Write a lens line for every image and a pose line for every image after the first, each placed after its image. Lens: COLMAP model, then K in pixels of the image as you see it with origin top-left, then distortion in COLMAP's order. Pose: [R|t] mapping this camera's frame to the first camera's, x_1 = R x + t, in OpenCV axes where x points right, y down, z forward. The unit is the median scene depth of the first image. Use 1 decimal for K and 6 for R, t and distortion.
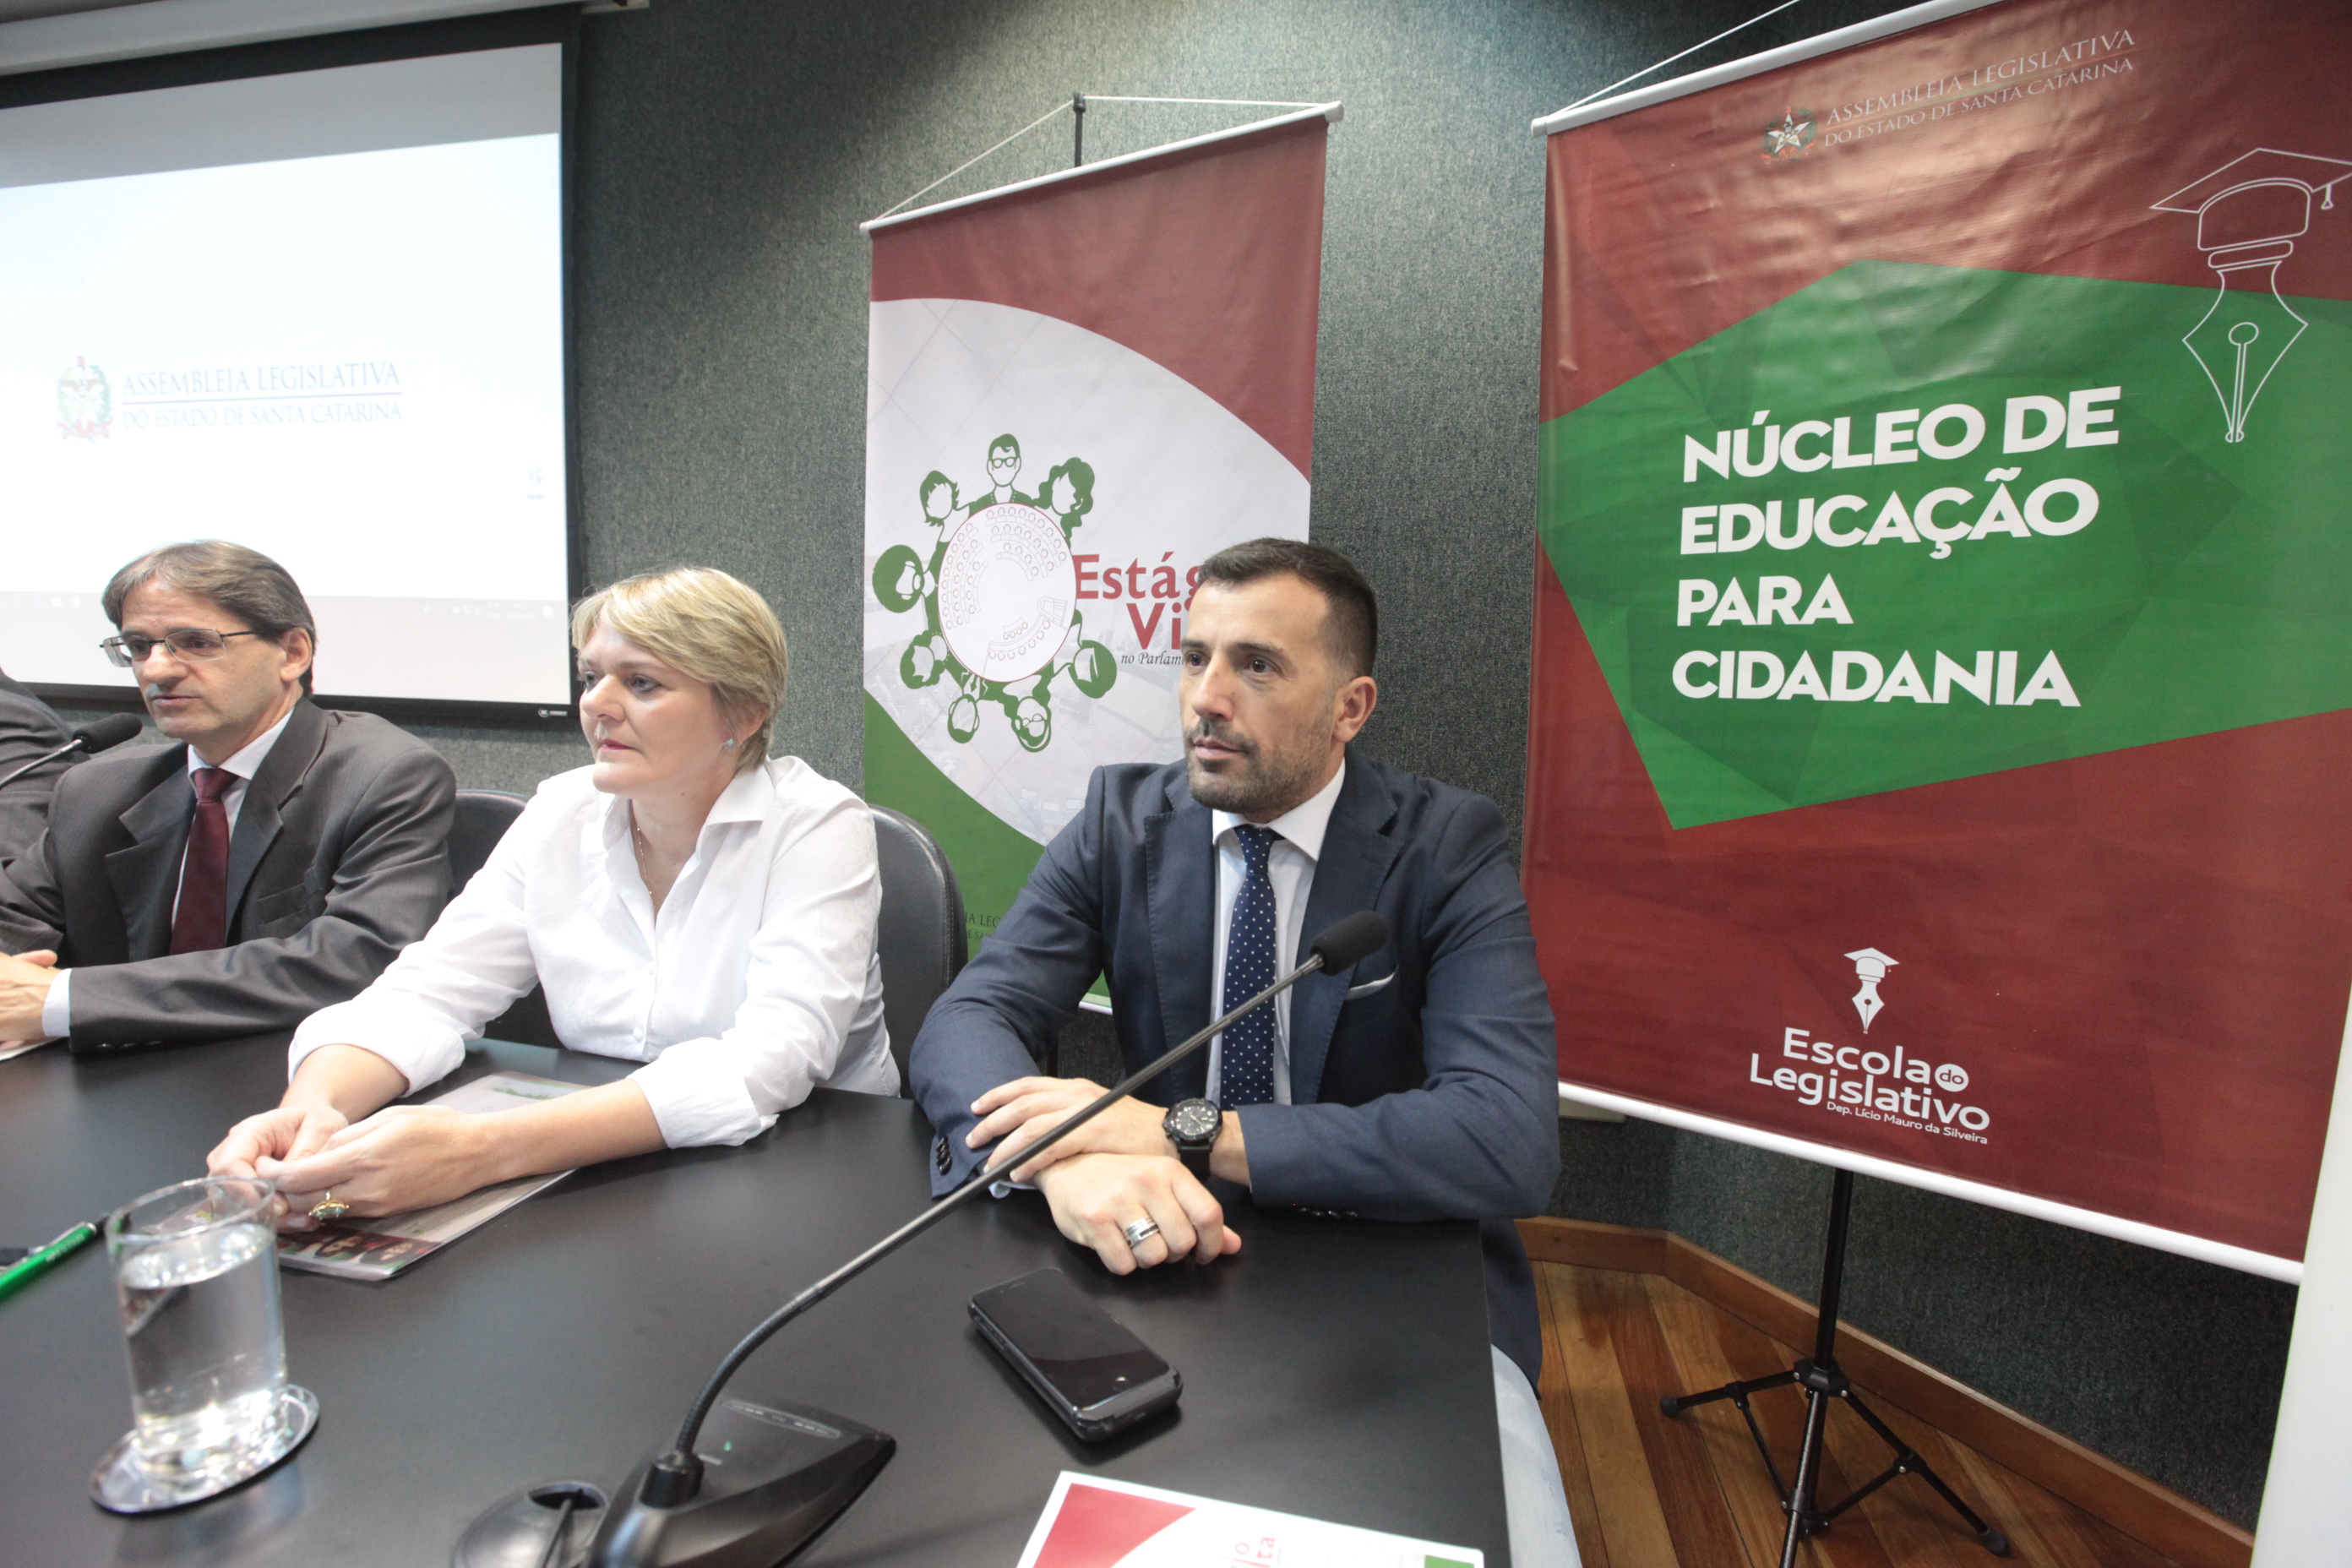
lens RADIAL K [[1077.4, 0, 1183.0], [0, 1077.4, 776.4], [0, 0, 1]] dist [-0.049719, 0.015682]
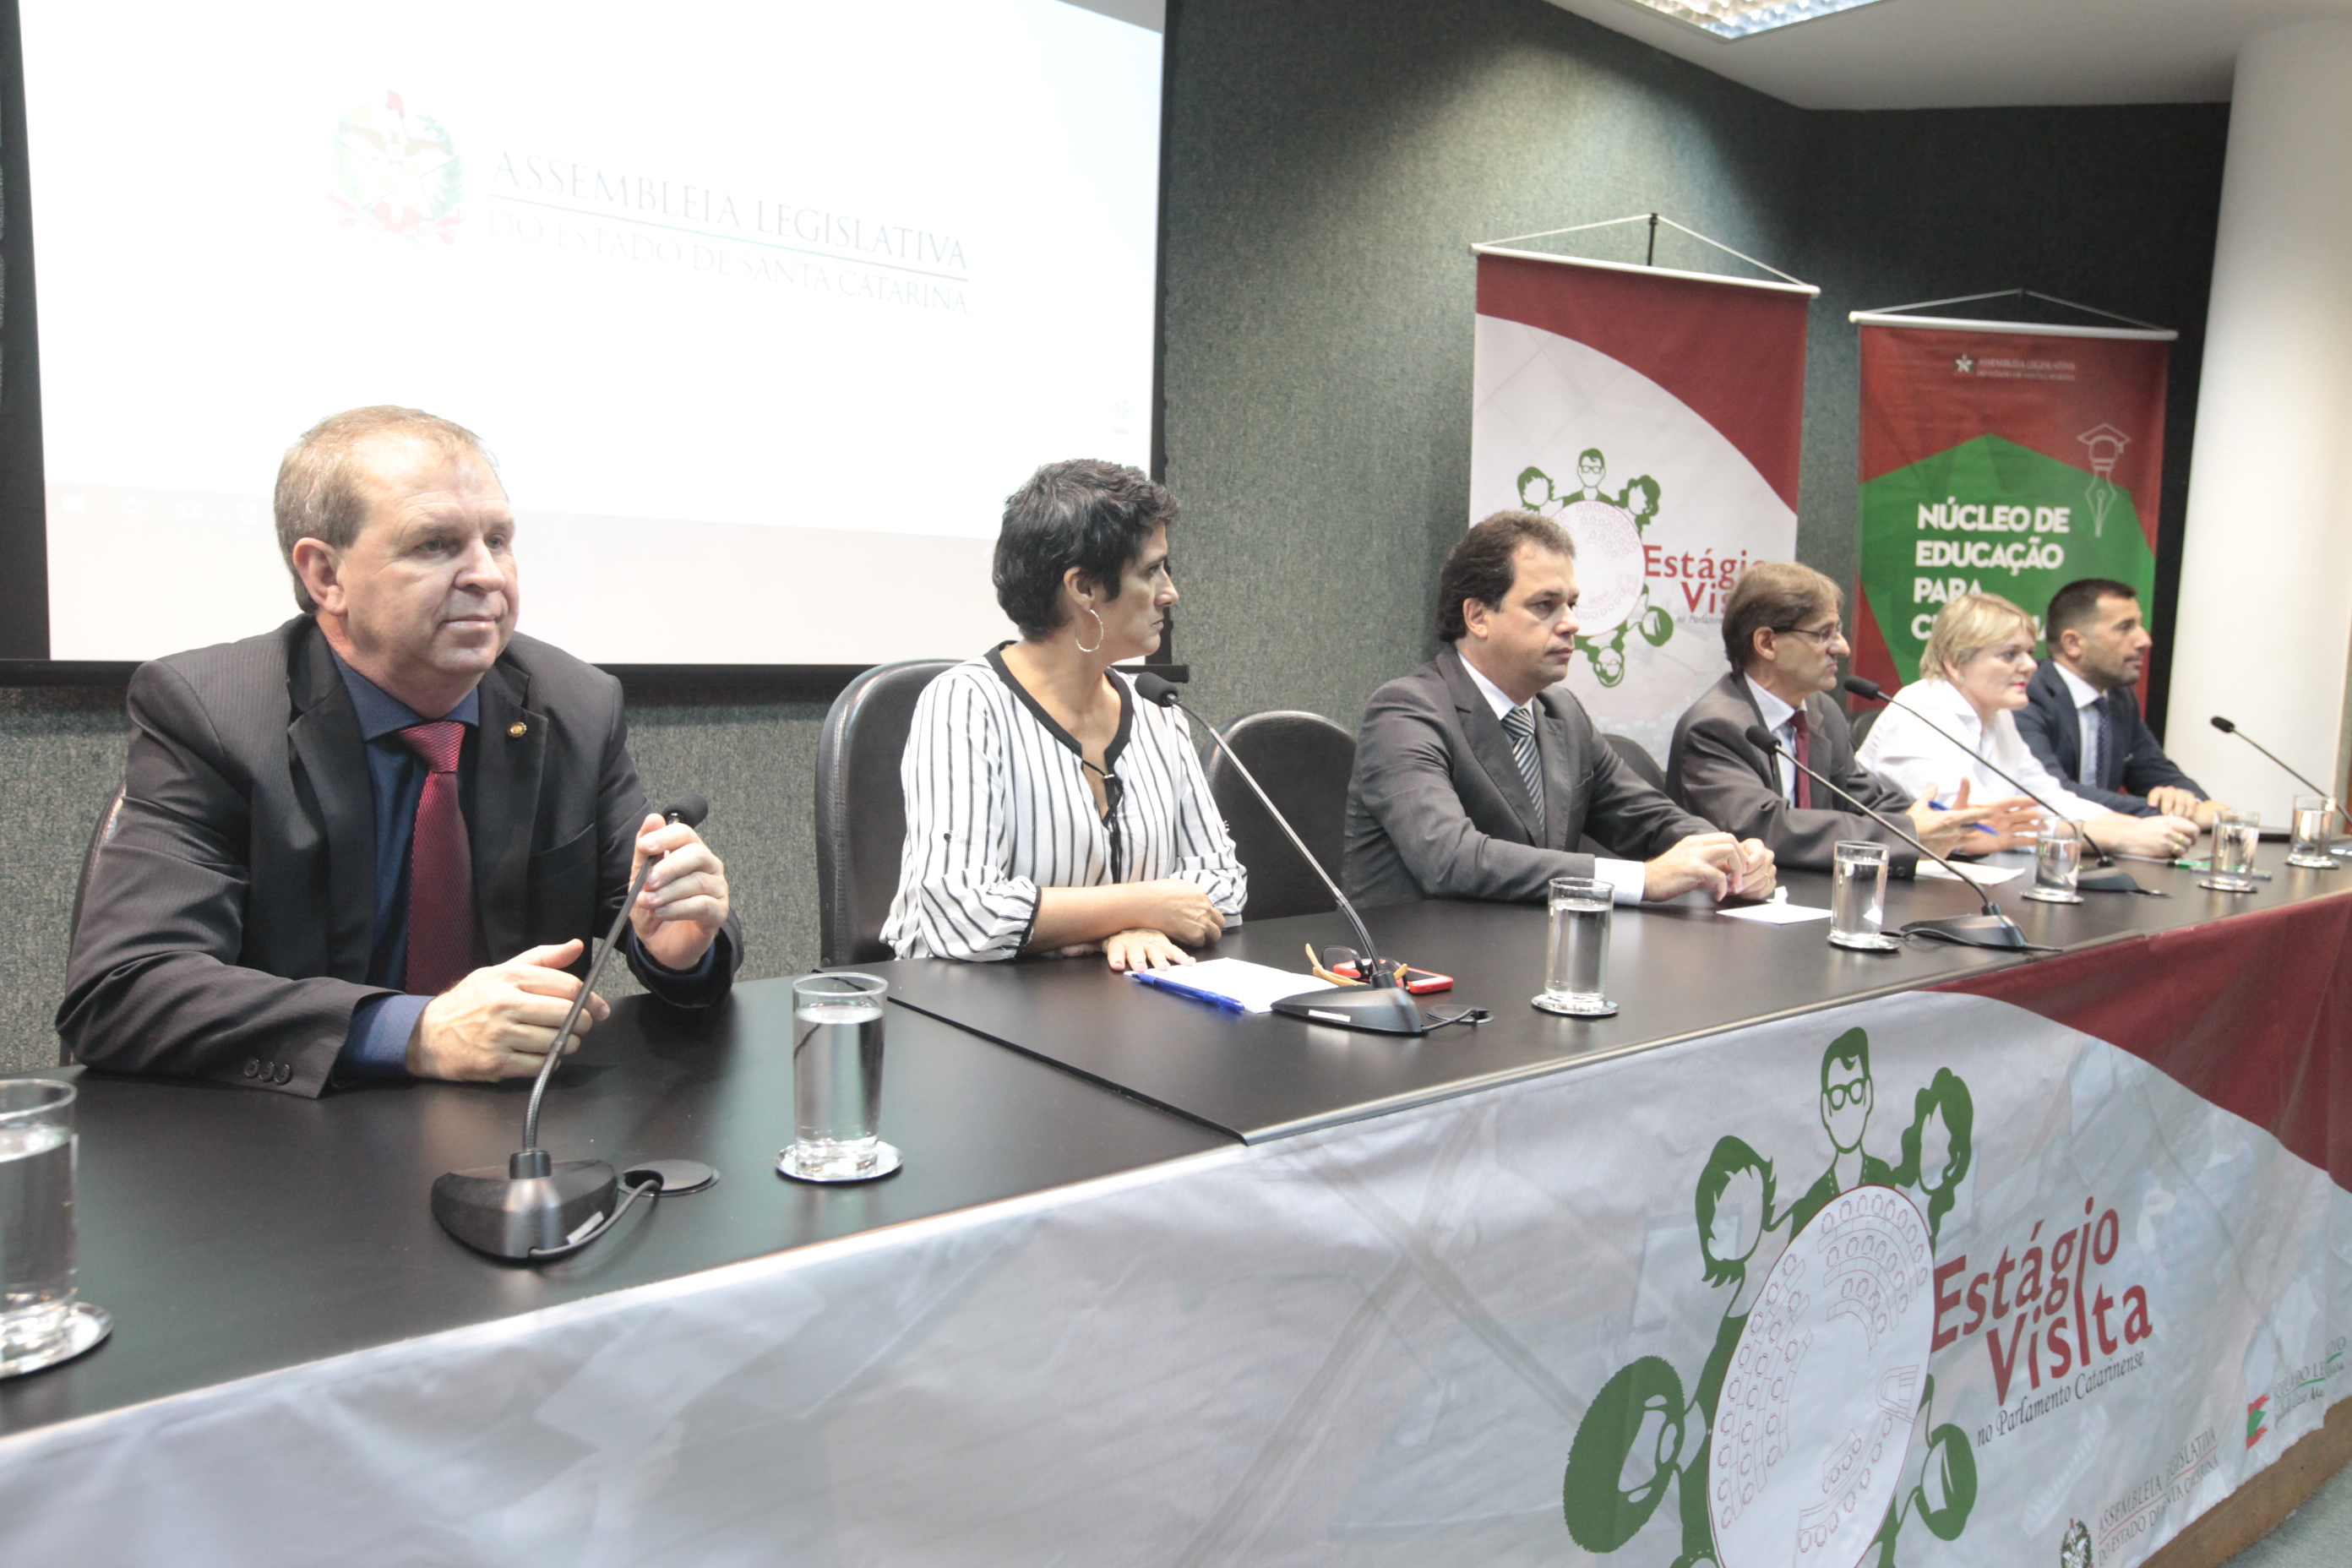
lens RADIAL K [[1690.5, 0, 1183.3], [0, 1690.5, 770.1], [0, 0, 1]] dist [-0.019482, 0.028099]
pose [[0.619140, -0.084761, 0.780693, -2.090621], [0.065145, 0.996275, 0.056503, -0.073074], [-0.782574, 0.015875, 0.622355, 0.106434]]
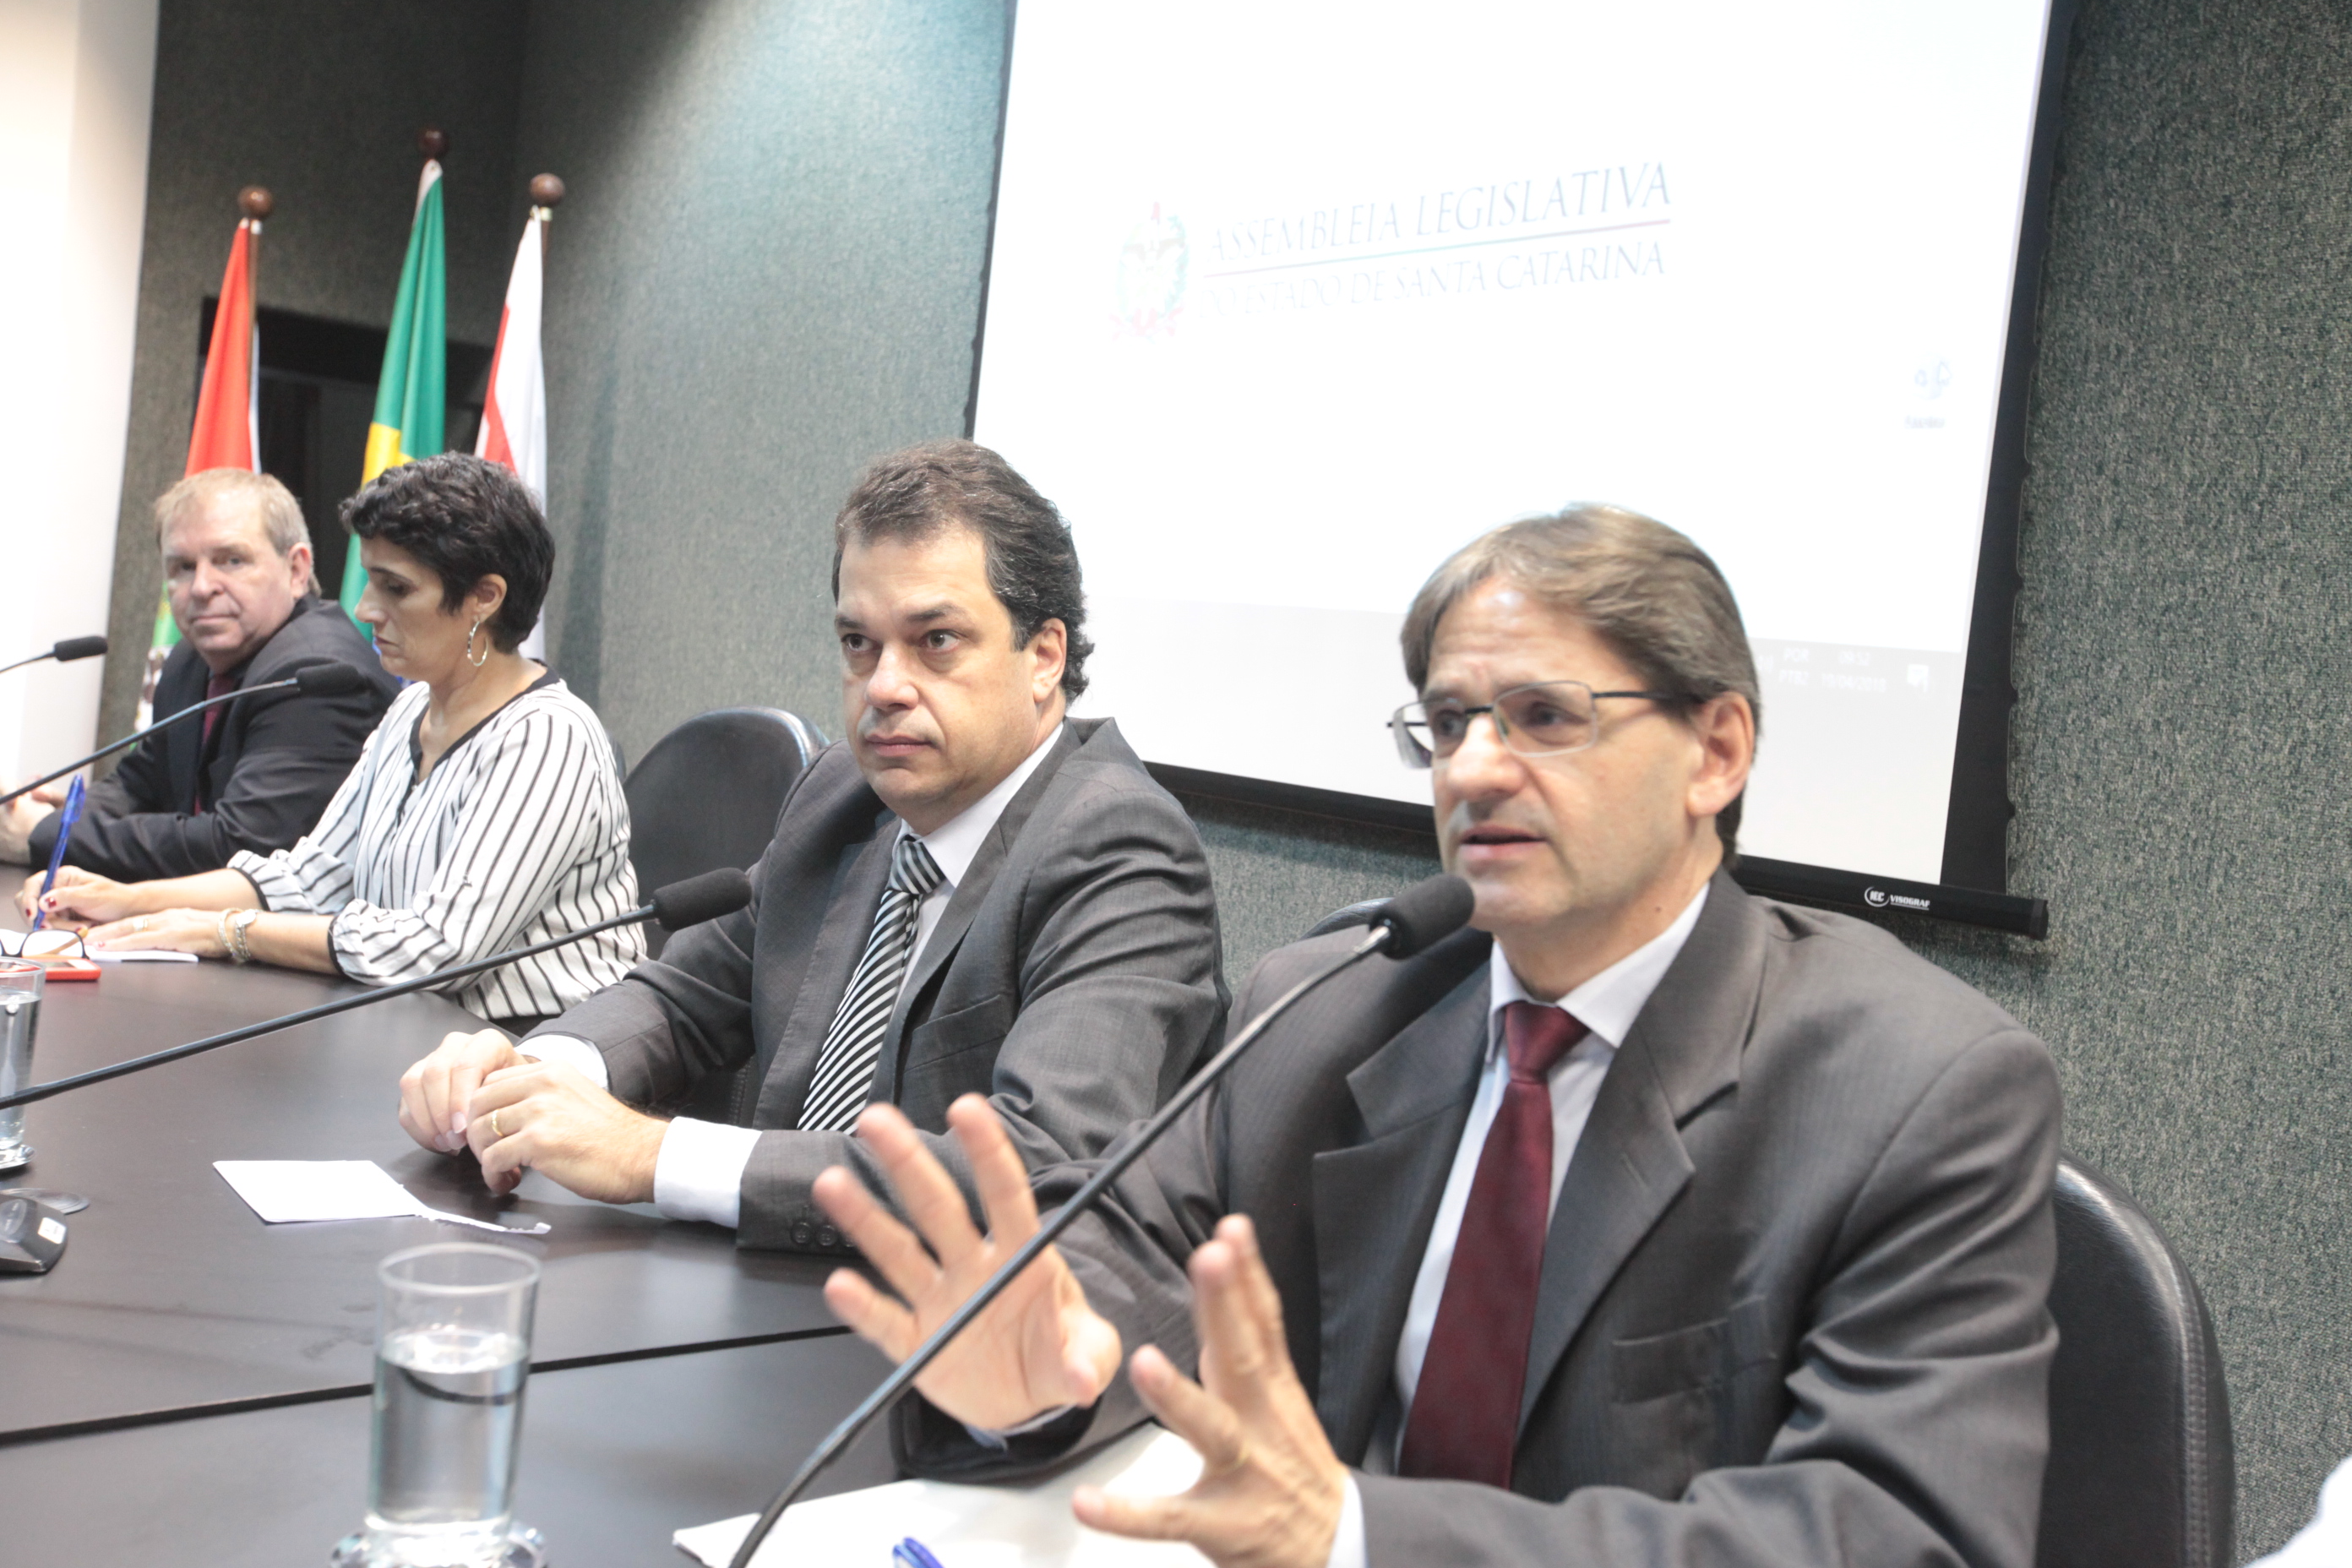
lens RADIAL K [[2230.5, 0, 1177.5], [0, 2230.5, 776.8], [0, 0, 1]] dist [0.036122, 0.000000]
pose [[0.760695, 0.079466, -0.644227, -0.278216], [-0.150075, 0.987119, -0.055444, -0.017213], [0.631522, 0.138858, 0.762823, 0.107098]]
